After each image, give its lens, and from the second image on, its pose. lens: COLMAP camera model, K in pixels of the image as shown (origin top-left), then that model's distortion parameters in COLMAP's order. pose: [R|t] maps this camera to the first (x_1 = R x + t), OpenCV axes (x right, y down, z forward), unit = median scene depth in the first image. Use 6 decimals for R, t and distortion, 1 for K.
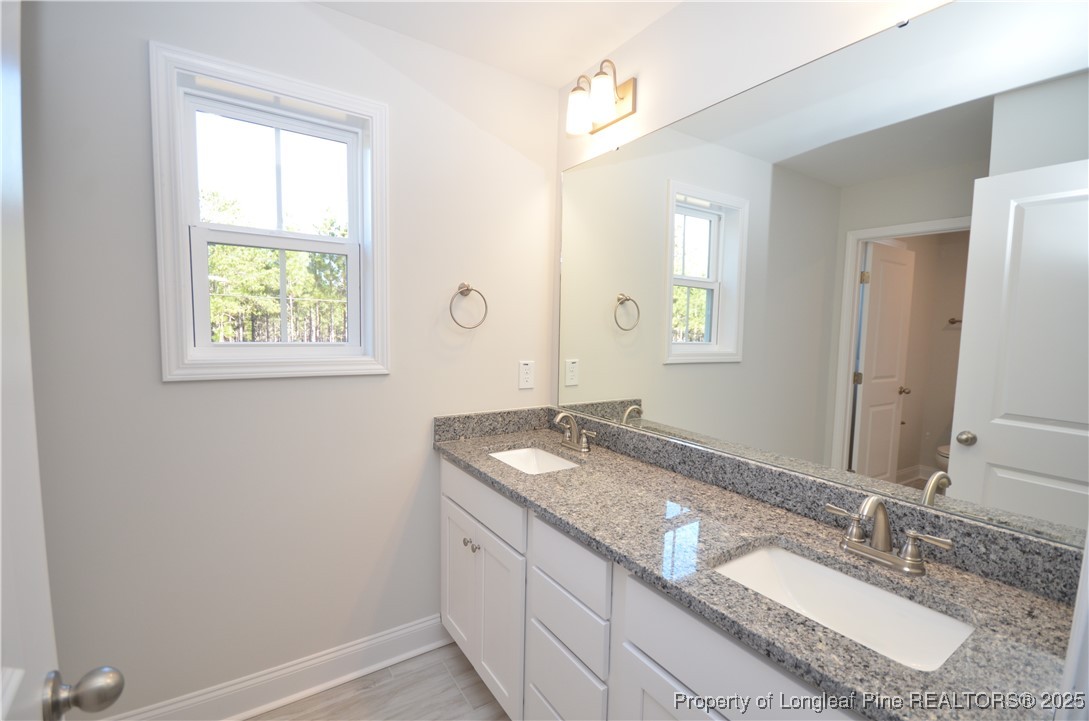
lens RADIAL K [[473.6, 0, 543.6], [0, 473.6, 361.5], [0, 0, 1]] dist [-0.014454, -0.000290]
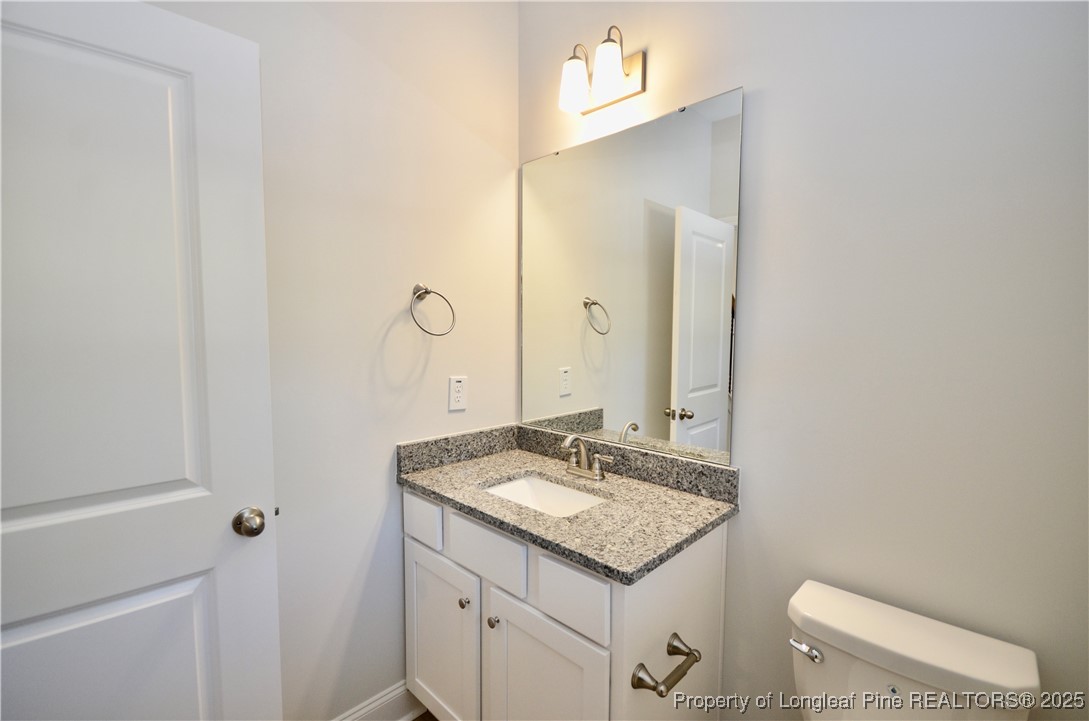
lens RADIAL K [[461.4, 0, 544.5], [0, 461.4, 360.5], [0, 0, 1]] dist [0.010070, -0.000060]
pose [[0.980204, -0.026547, 0.196200, -0.162771], [0.027745, 0.999609, -0.003359, -0.025936], [-0.196034, 0.008737, 0.980558, 0.181971]]
